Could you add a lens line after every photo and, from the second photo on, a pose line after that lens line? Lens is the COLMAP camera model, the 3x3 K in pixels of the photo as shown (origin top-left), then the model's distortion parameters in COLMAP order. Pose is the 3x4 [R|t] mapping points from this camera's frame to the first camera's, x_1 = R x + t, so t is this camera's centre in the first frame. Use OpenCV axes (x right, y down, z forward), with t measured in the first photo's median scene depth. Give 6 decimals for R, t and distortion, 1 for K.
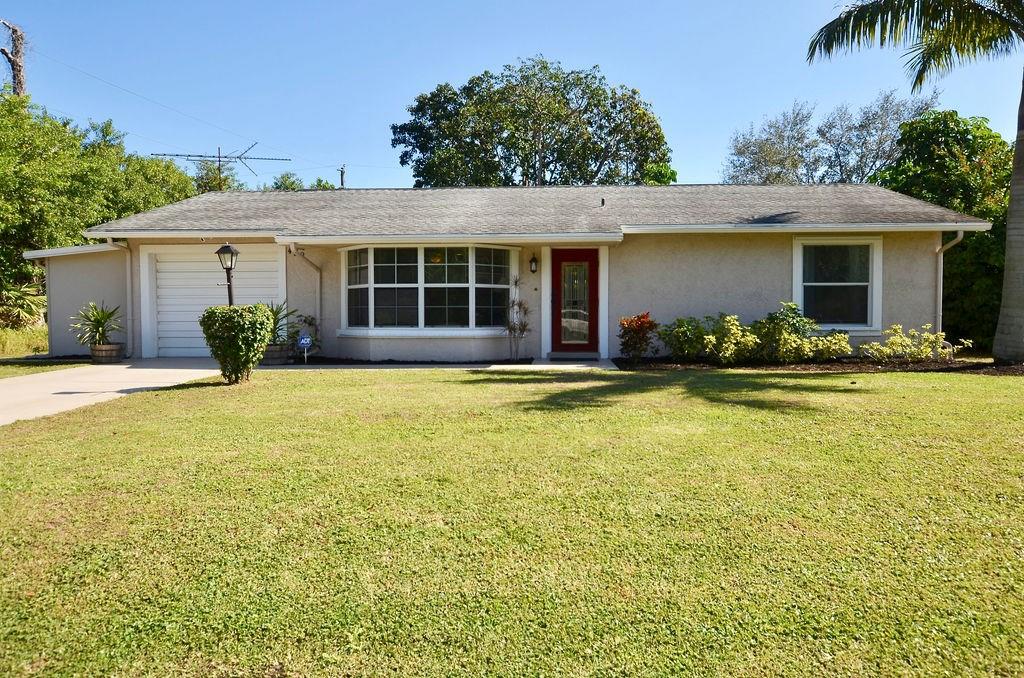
lens RADIAL K [[700.8, 0, 505.3], [0, 700.8, 335.4], [0, 0, 1]] dist [-0.001082, 0.000811]
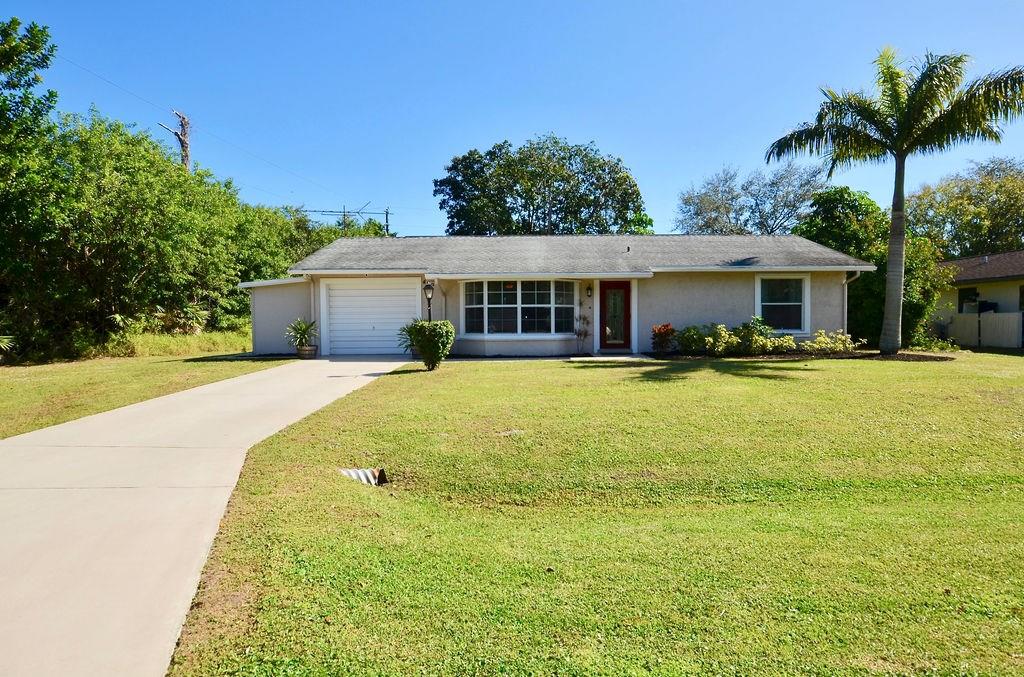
lens RADIAL K [[570.0, 0, 512.0], [0, 570.0, 338.5], [0, 0, 1]] dist [-0.020575, -0.000140]
pose [[0.998191, -0.007301, 0.059681, -0.204702], [0.007058, 0.999966, 0.004289, -0.005772], [-0.059710, -0.003860, 0.998208, -0.227774]]
